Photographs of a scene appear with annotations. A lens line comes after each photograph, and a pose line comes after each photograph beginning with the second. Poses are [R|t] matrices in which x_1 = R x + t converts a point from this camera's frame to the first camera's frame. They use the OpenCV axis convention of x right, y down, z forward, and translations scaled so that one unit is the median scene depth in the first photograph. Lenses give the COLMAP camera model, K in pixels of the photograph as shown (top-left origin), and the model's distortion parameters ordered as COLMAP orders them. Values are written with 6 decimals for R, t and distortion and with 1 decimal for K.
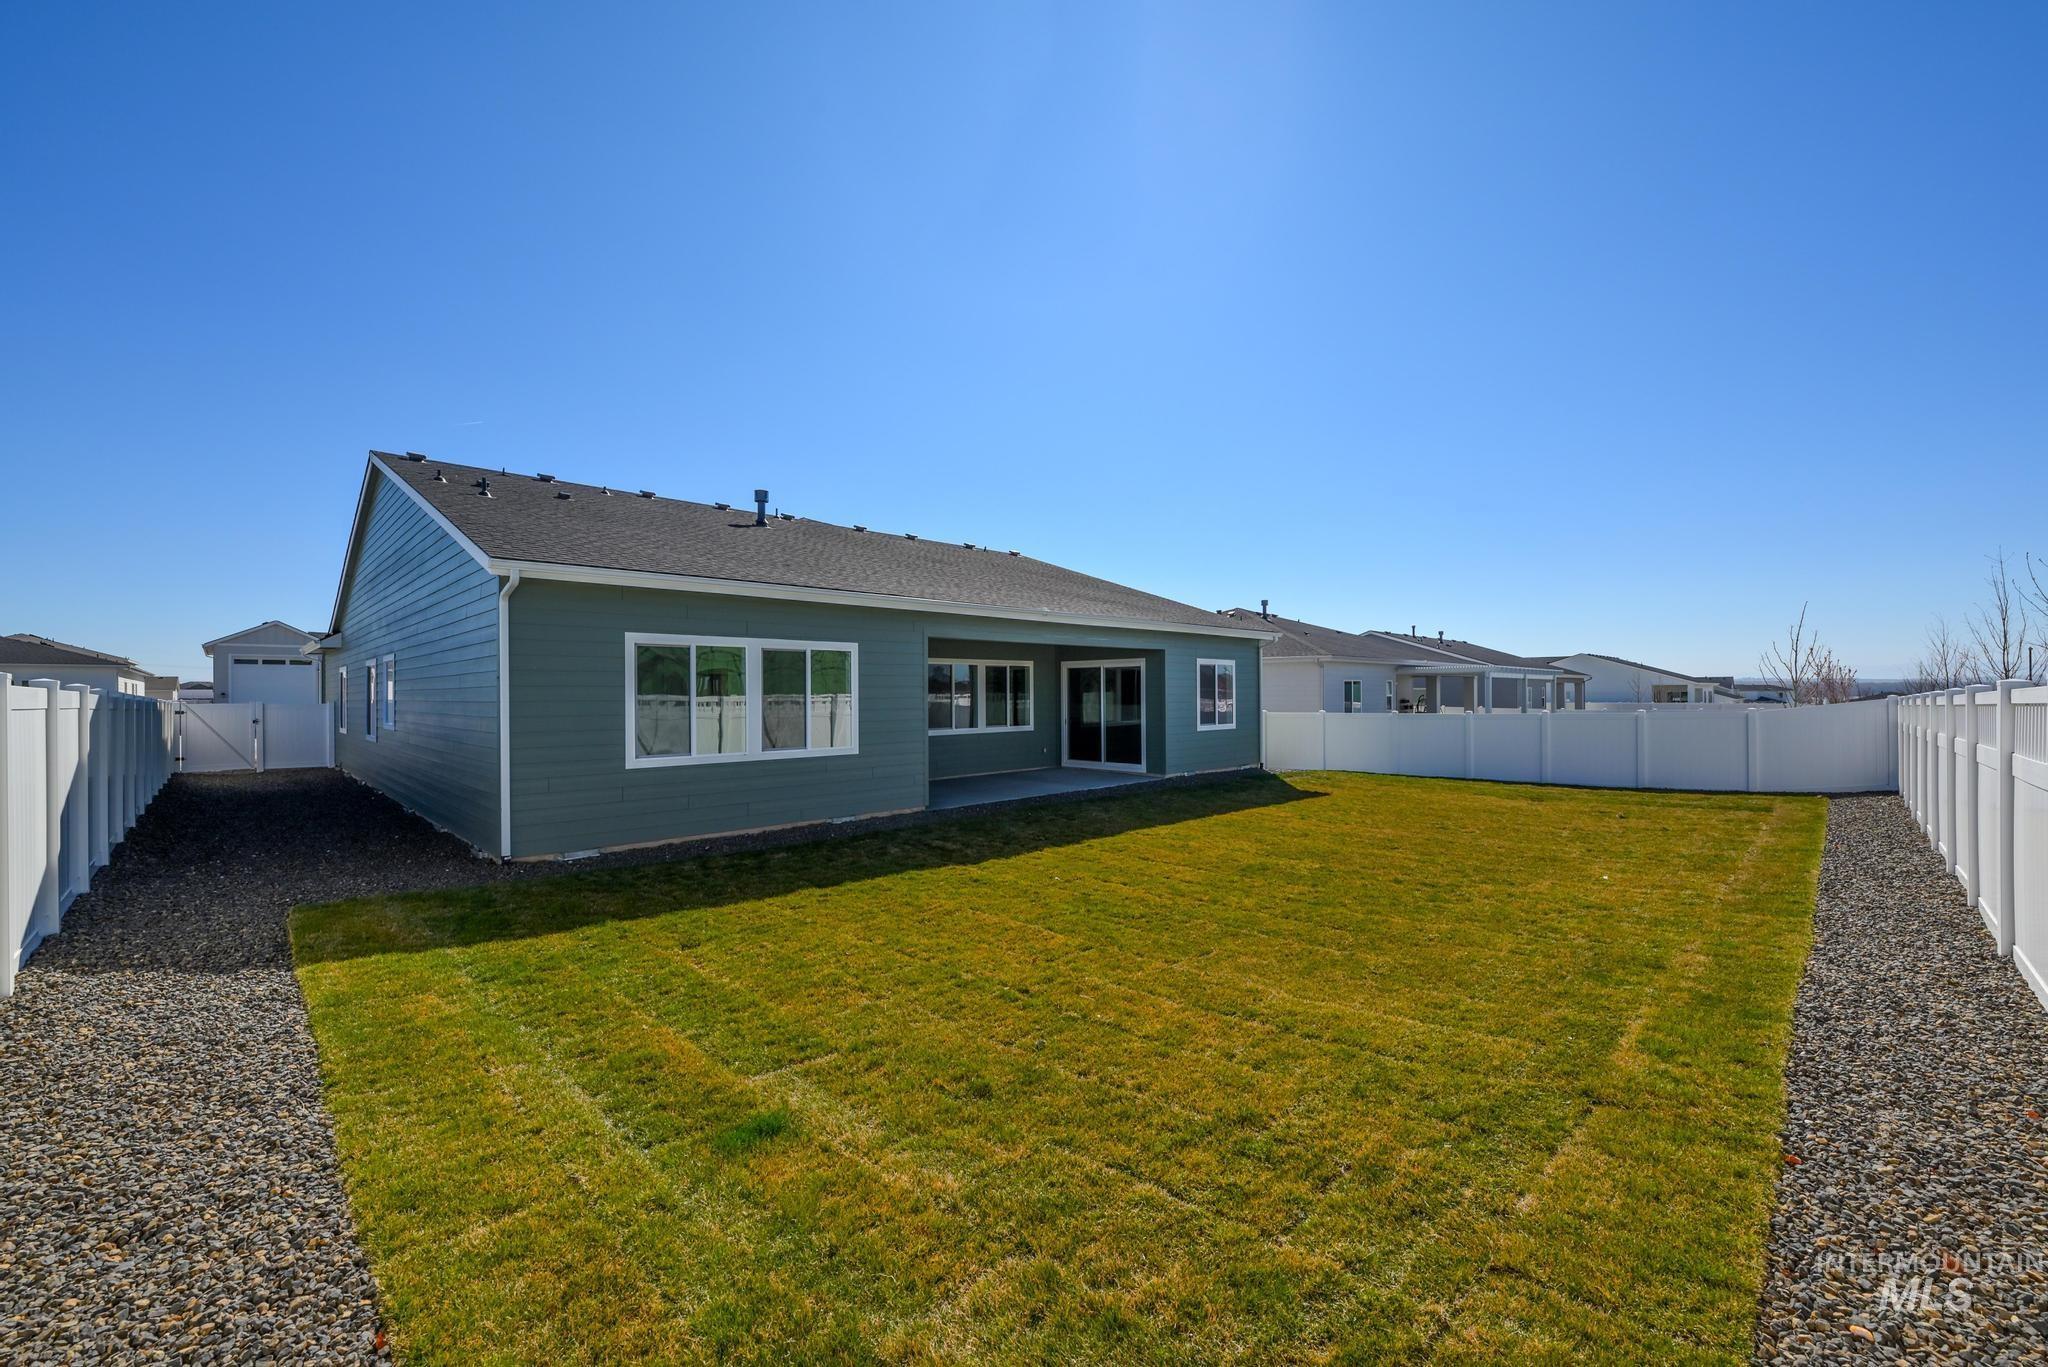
lens RADIAL K [[817.6, 0, 1013.9], [0, 817.6, 708.5], [0, 0, 1]] dist [0.000374, 0.000010]
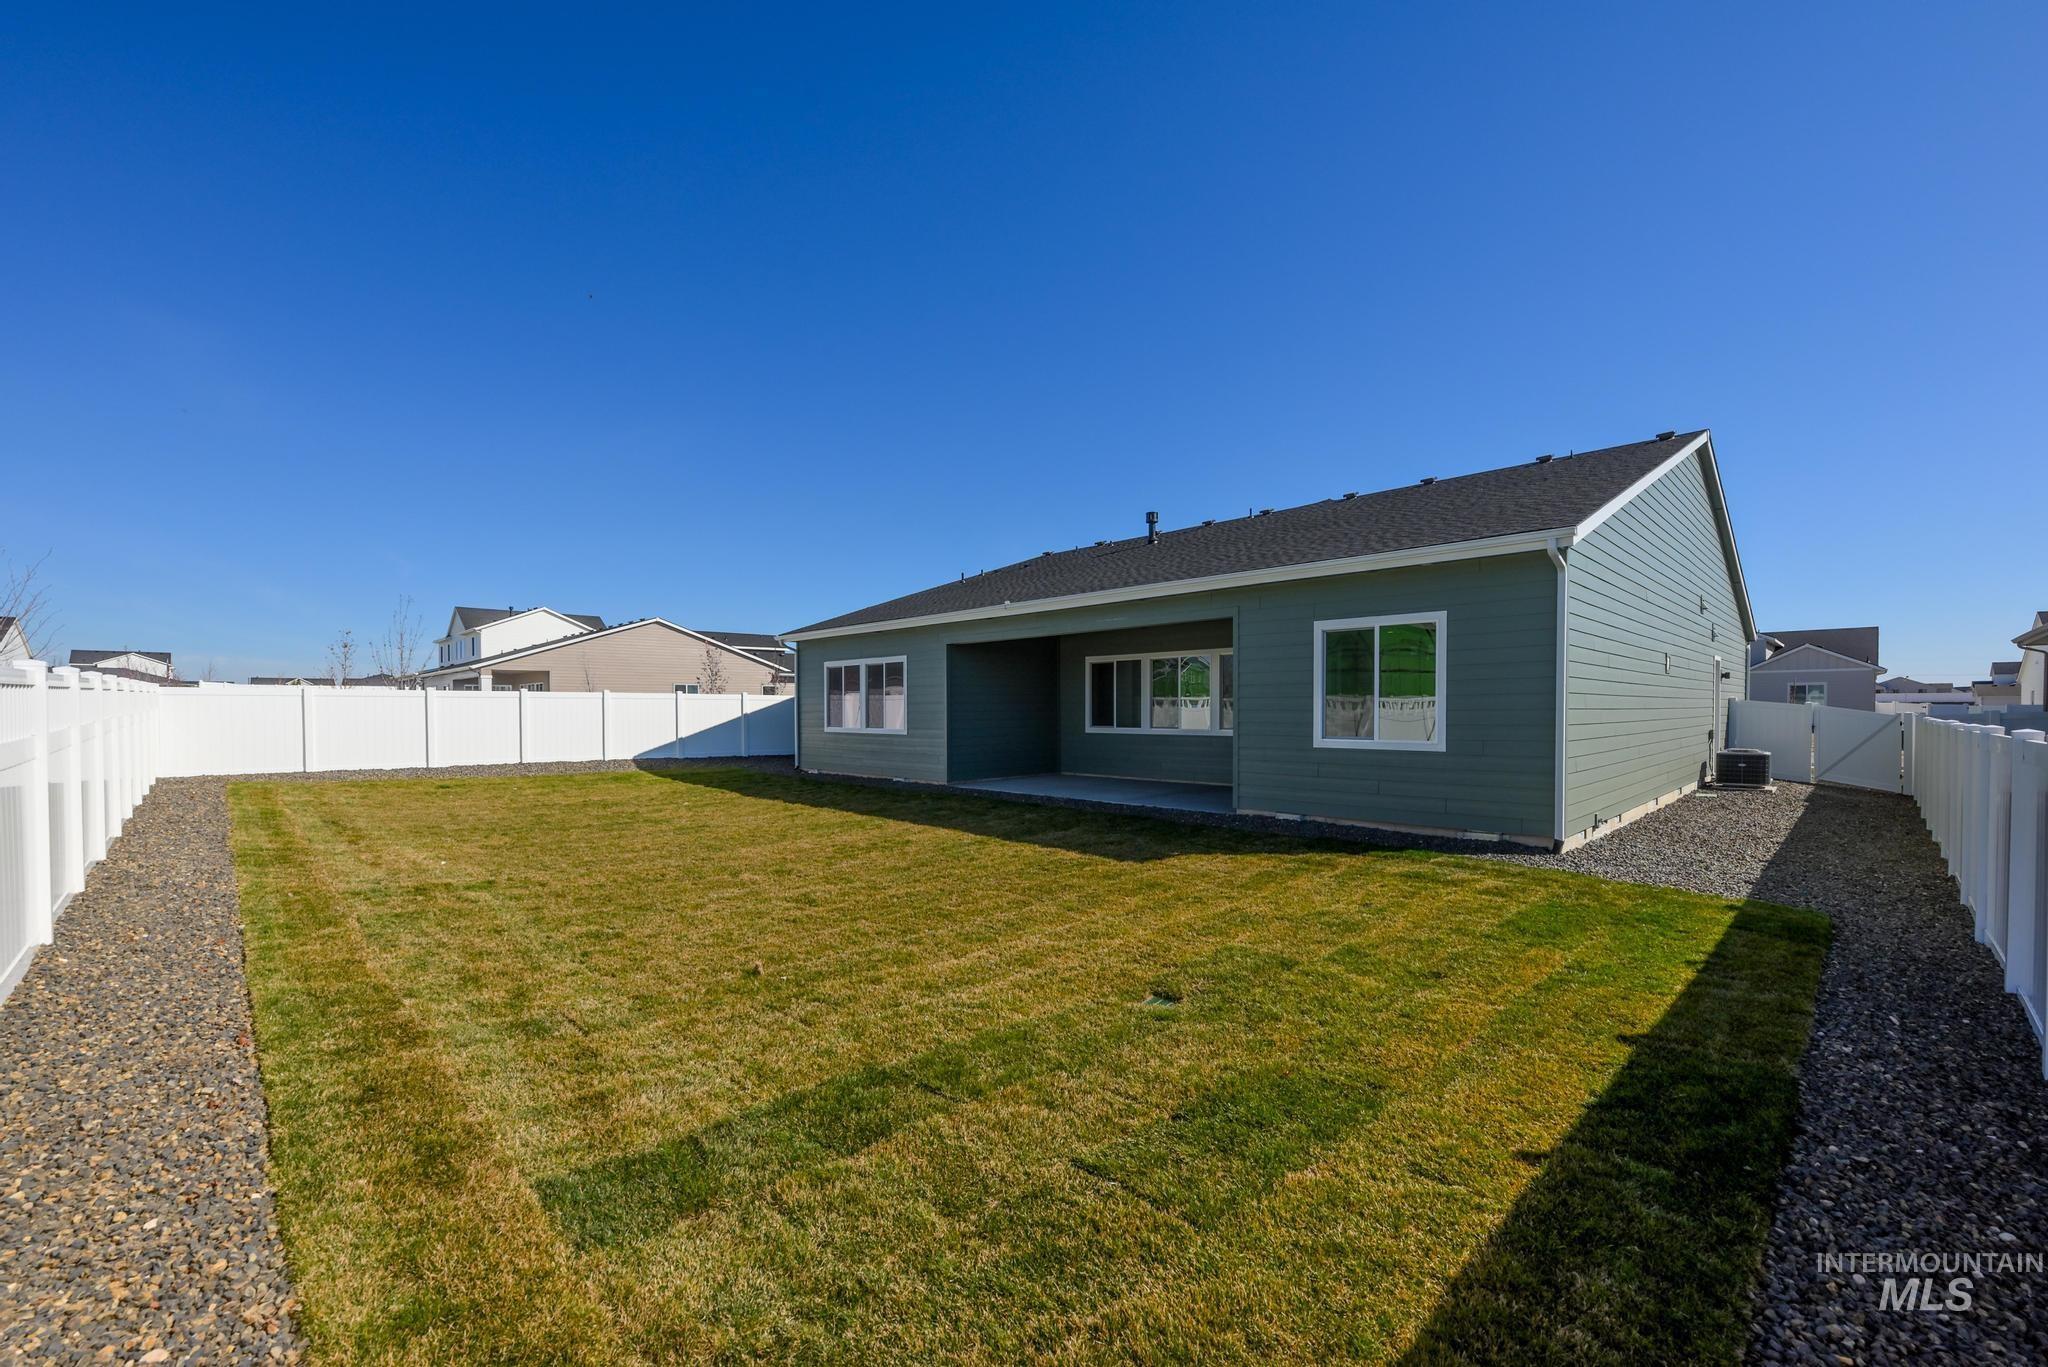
lens RADIAL K [[817.6, 0, 1013.9], [0, 817.6, 708.5], [0, 0, 1]] dist [0.000374, 0.000010]
pose [[-0.020824, 0.032383, -0.999259, 0.870140], [0.008973, 0.999441, 0.032202, -0.022718], [0.999743, -0.008295, -0.021103, 0.867893]]
